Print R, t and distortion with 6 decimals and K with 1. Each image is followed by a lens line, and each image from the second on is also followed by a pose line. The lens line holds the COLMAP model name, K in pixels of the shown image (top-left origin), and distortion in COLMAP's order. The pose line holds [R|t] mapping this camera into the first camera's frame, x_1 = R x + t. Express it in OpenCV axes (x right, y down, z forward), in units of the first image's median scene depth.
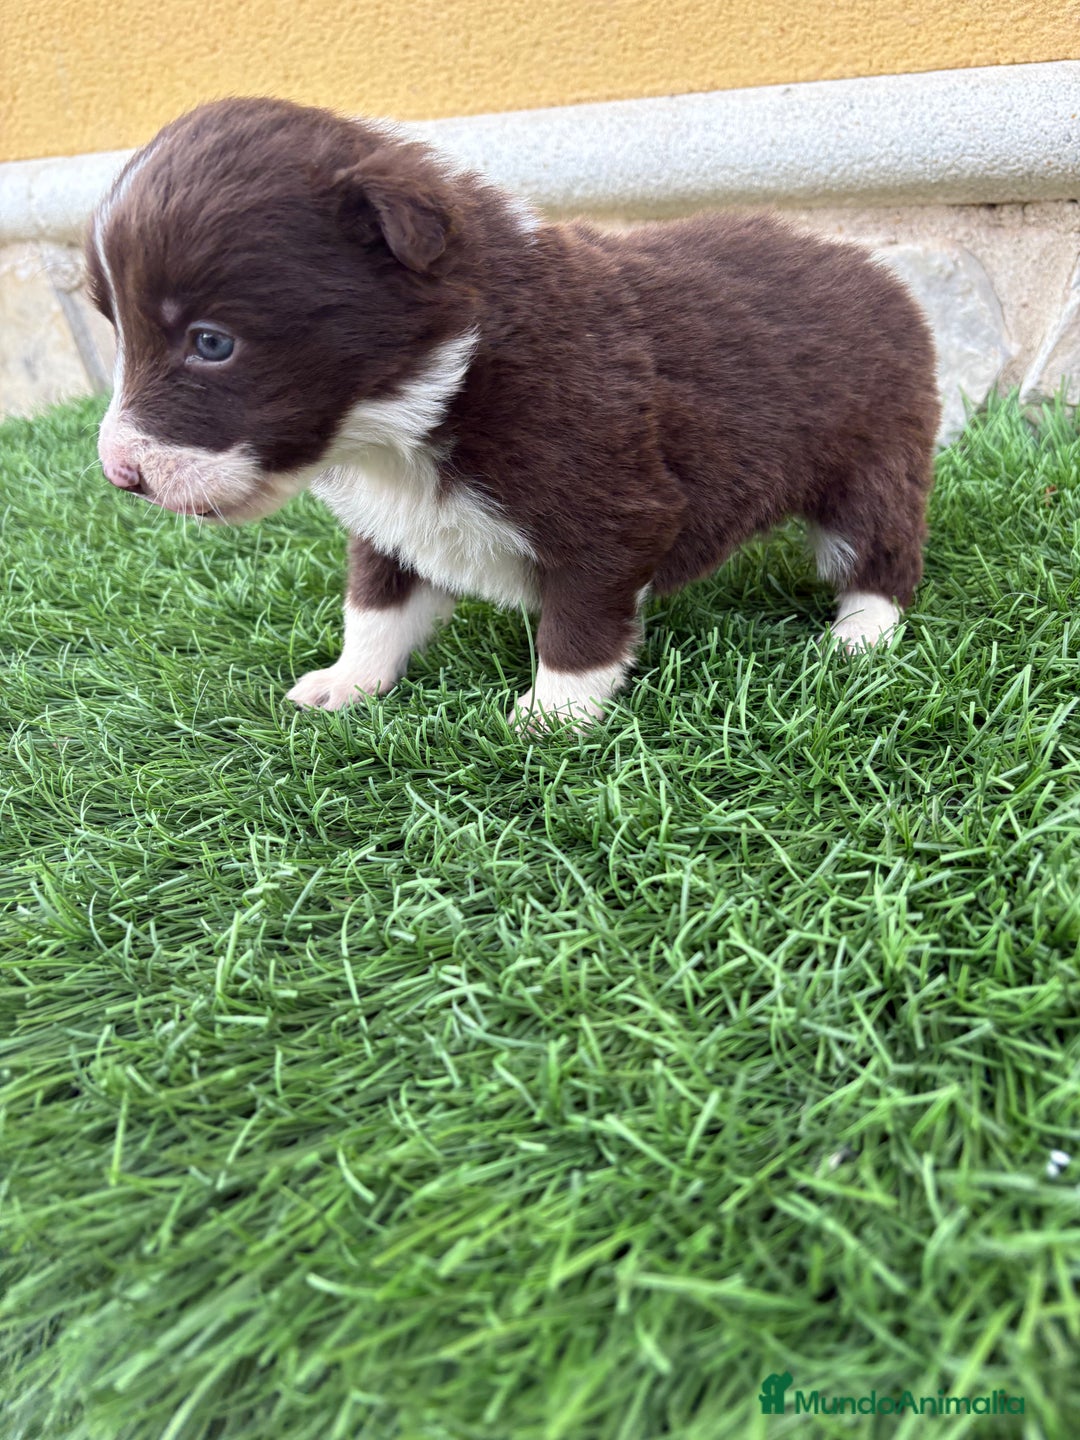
lens RADIAL K [[1107.0, 0, 537.9], [0, 1107.0, 722.3], [0, 0, 1]] dist [0.025020, -0.063602]
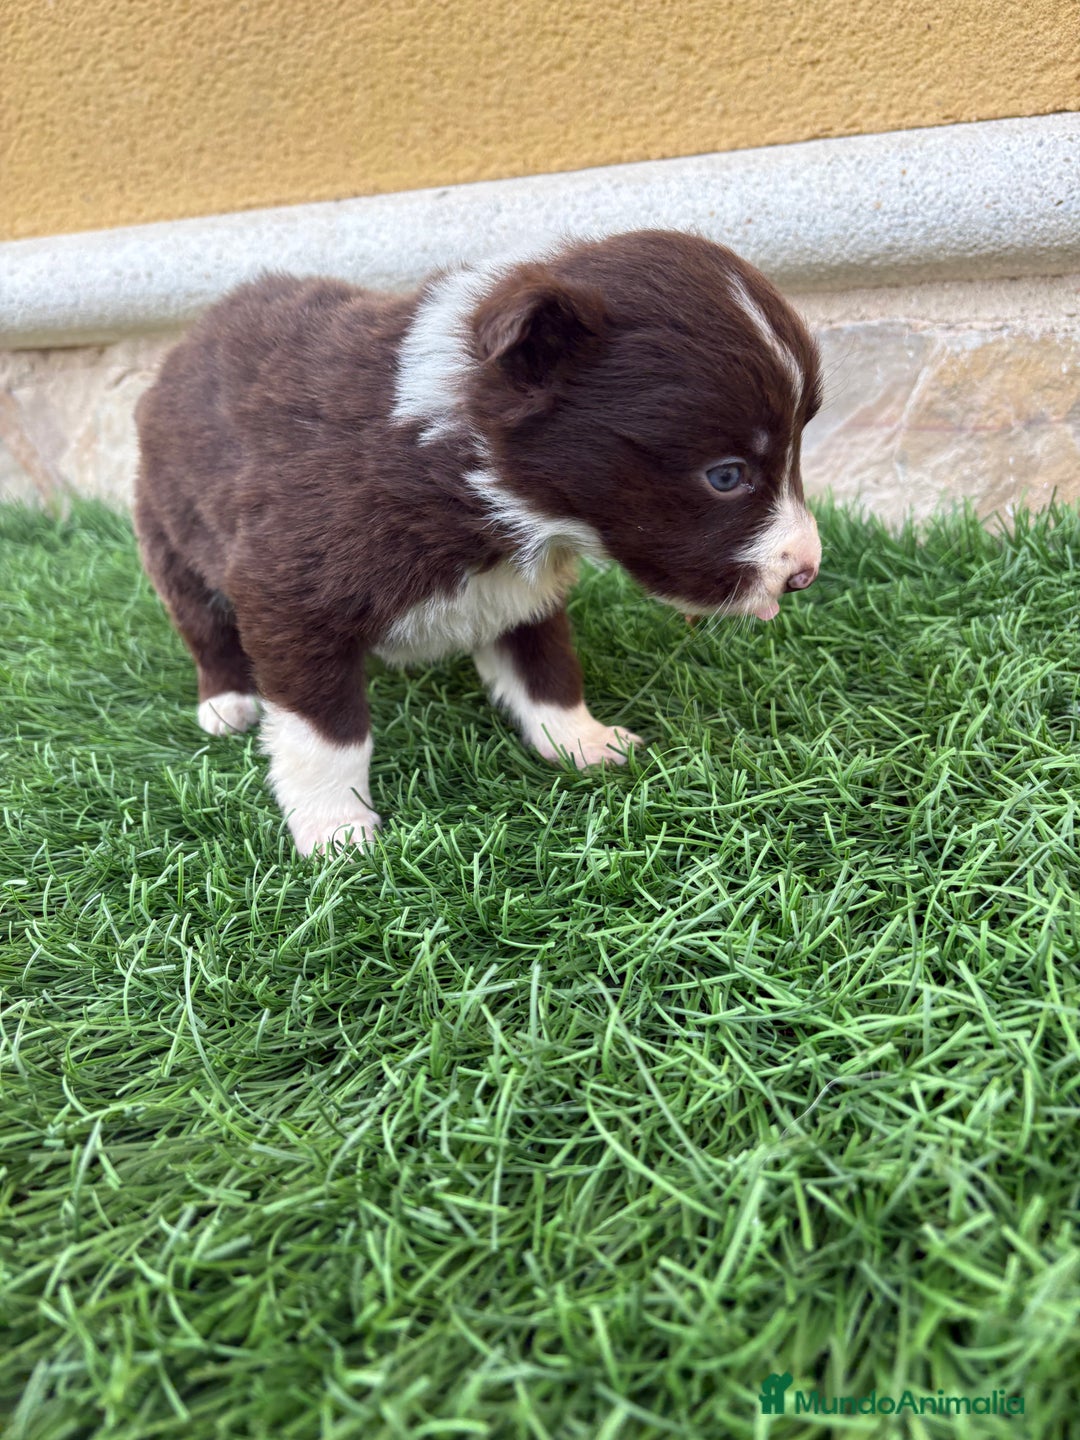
lens RADIAL K [[1107.0, 0, 533.7], [0, 1107.0, 733.7], [0, 0, 1]] dist [0.025020, -0.063602]
pose [[0.996534, -0.055550, 0.061926, 0.393295], [0.058427, 0.997247, -0.045657, -0.114183], [-0.059219, 0.049117, 0.997036, 0.135165]]
